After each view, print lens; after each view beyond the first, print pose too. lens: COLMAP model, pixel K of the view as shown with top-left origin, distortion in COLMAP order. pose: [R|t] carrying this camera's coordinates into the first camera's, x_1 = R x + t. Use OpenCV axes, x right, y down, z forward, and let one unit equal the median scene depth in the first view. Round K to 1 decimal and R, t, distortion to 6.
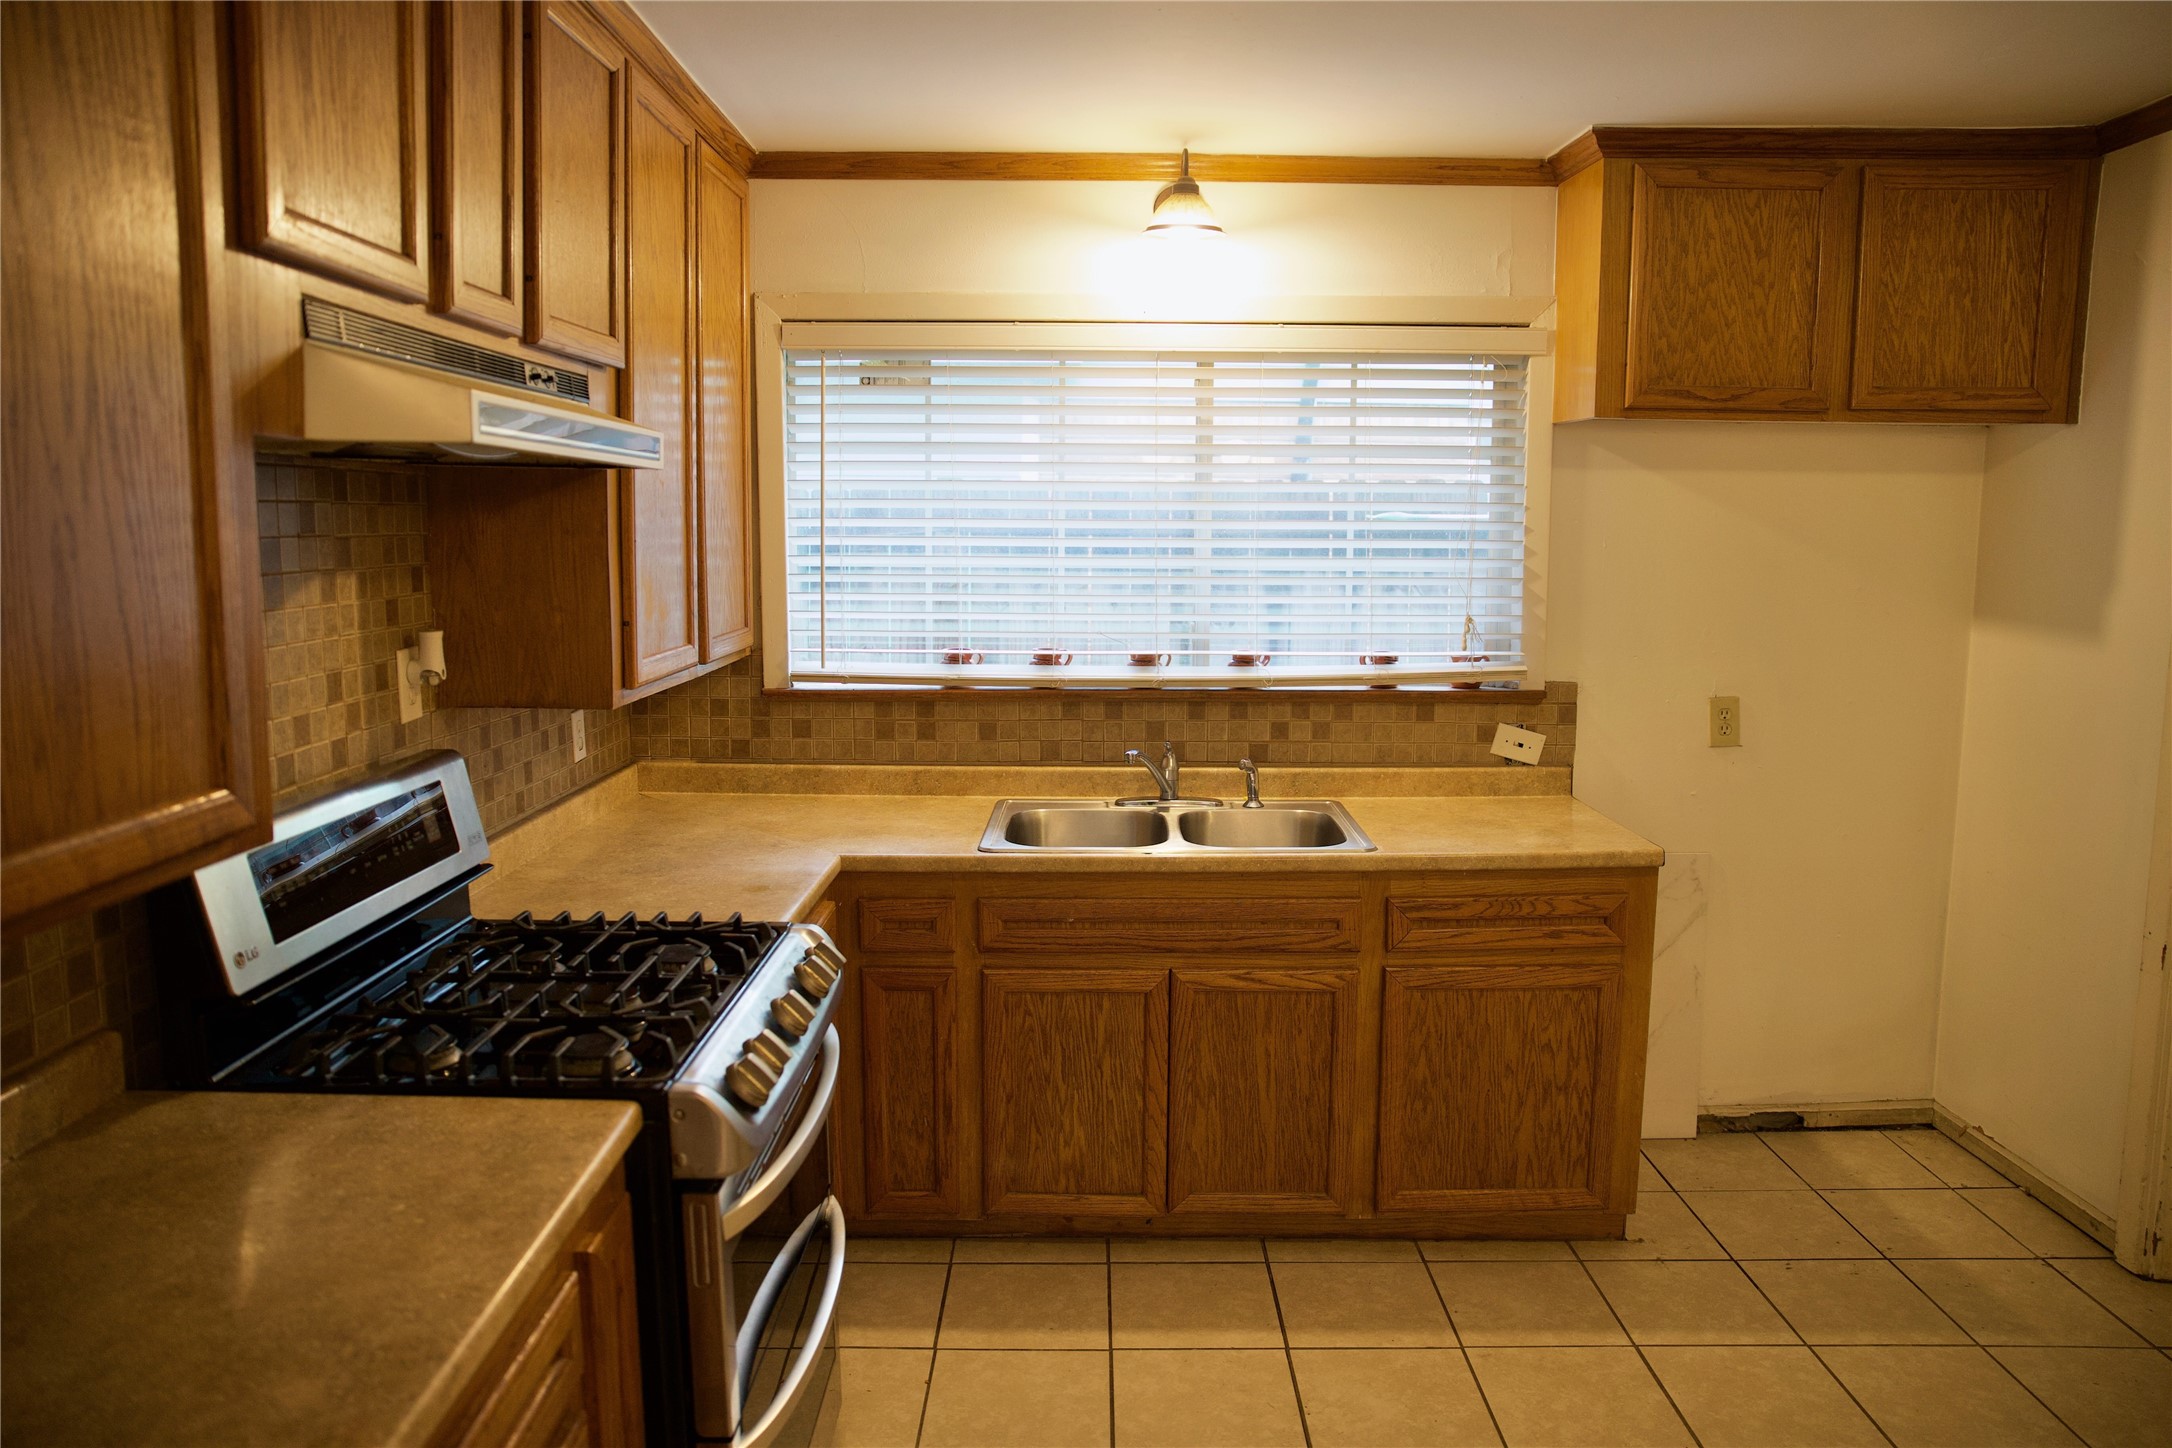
lens RADIAL K [[1517.6, 0, 1086.0], [0, 1517.6, 724.0], [0, 0, 1]] dist [-0.080345, 0.007385]
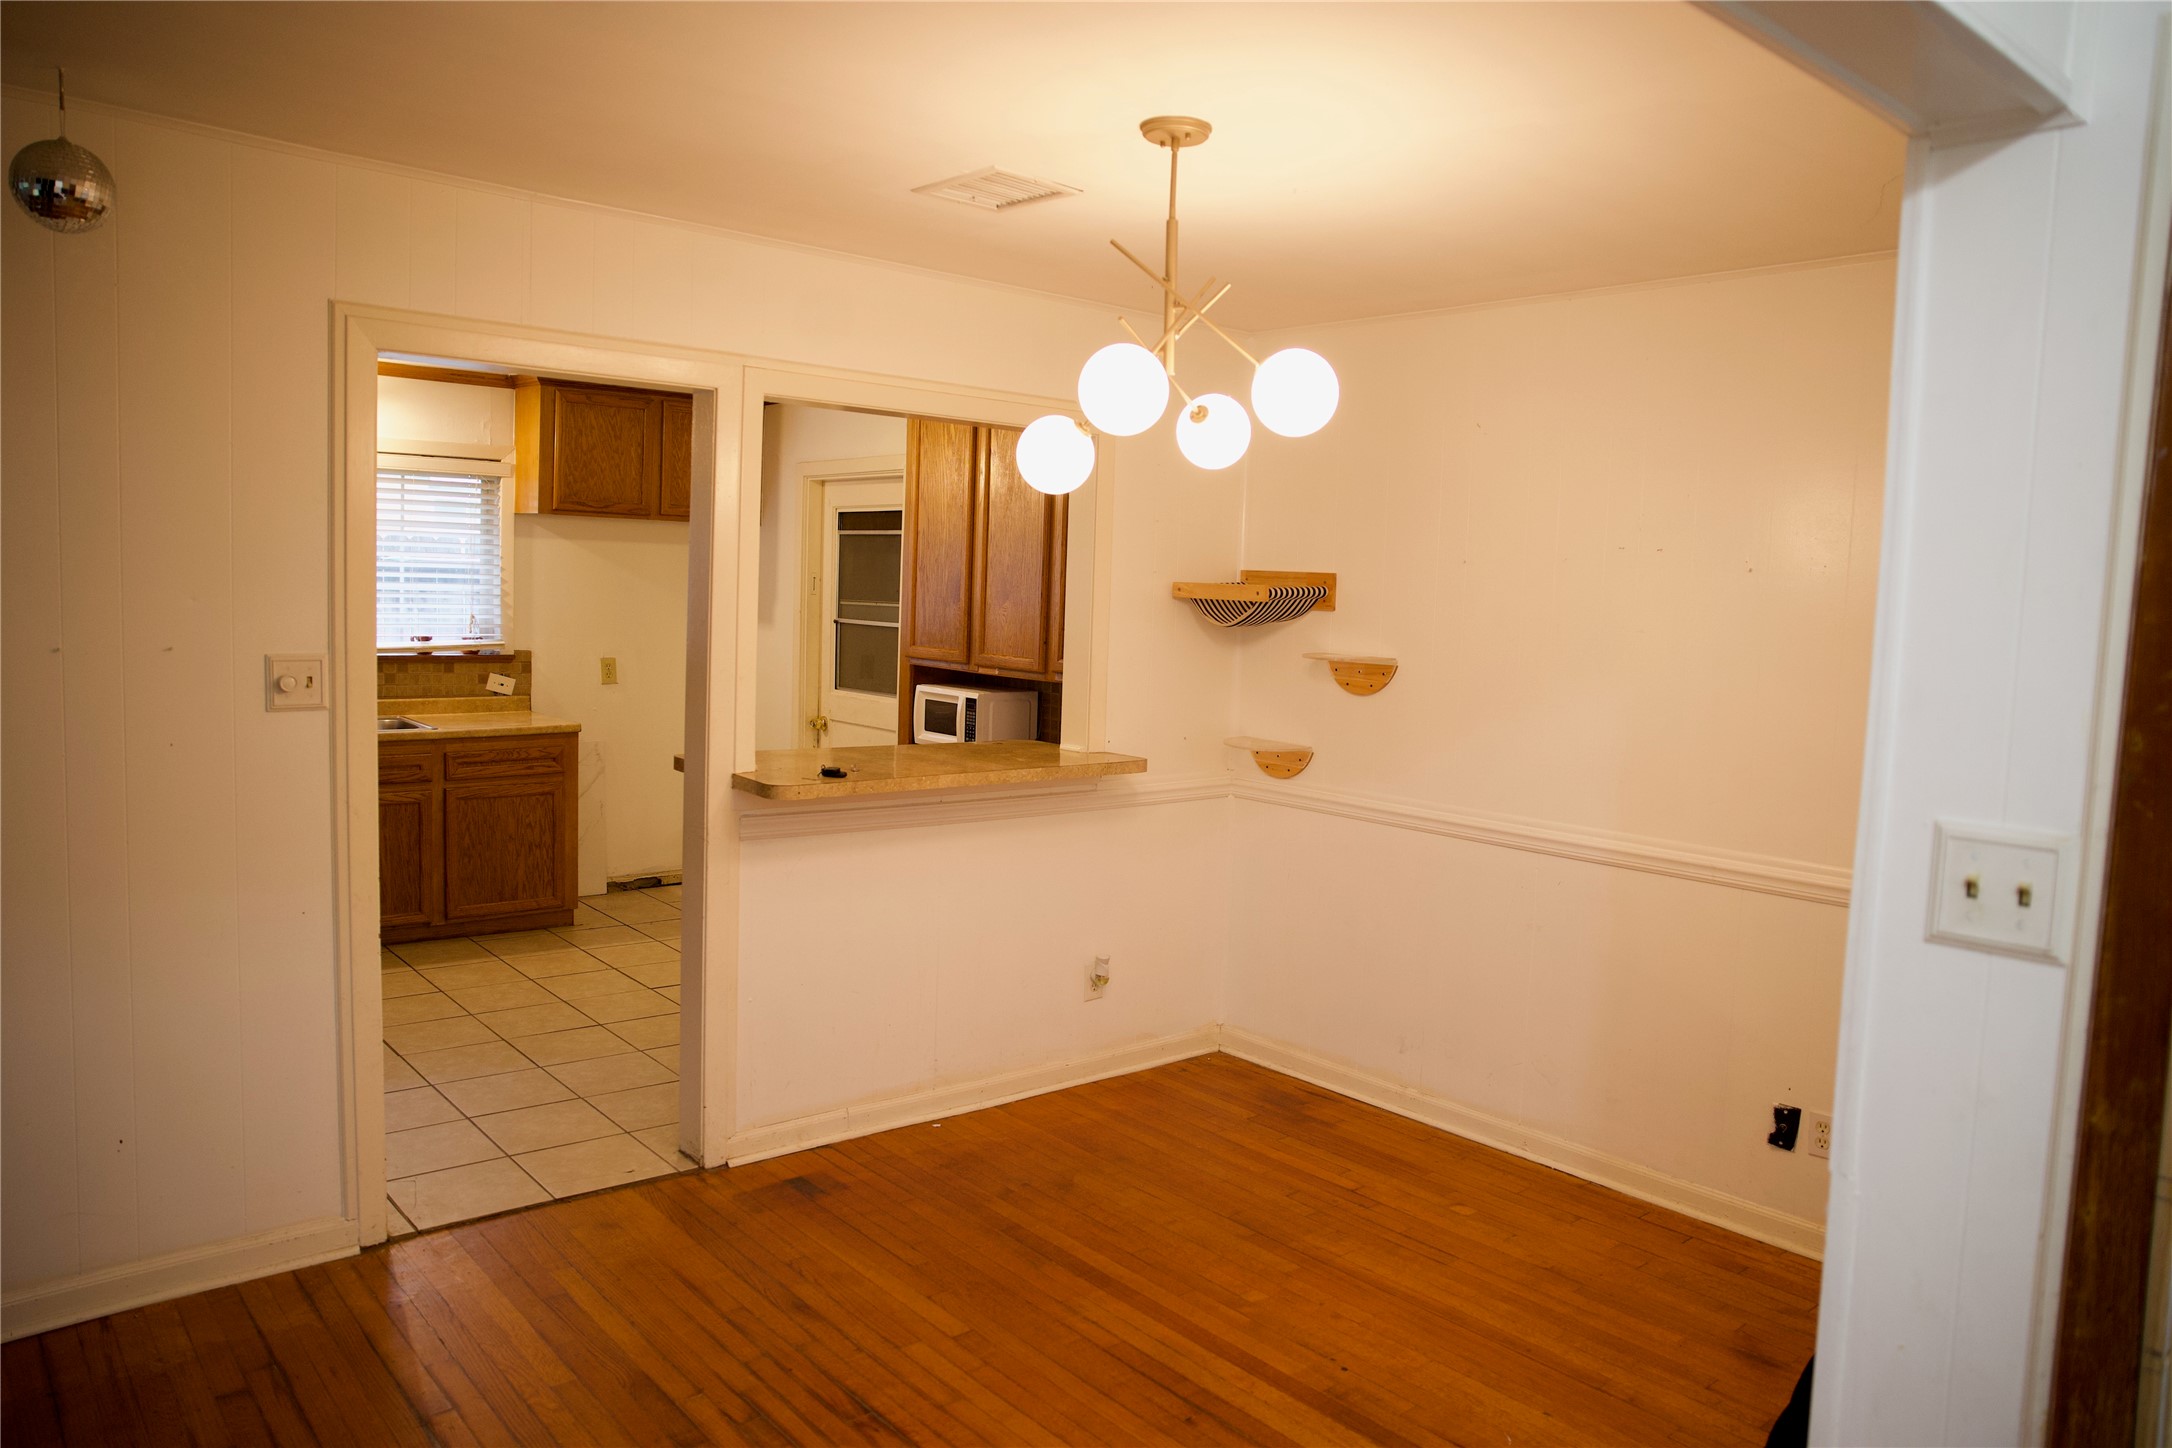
lens RADIAL K [[1517.6, 0, 1086.0], [0, 1517.6, 724.0], [0, 0, 1]] dist [-0.080345, 0.007385]
pose [[0.766159, -0.033592, 0.641773, -0.362993], [0.051220, 0.998648, -0.008876, 0.120945], [-0.640607, 0.039672, 0.766844, -0.913958]]
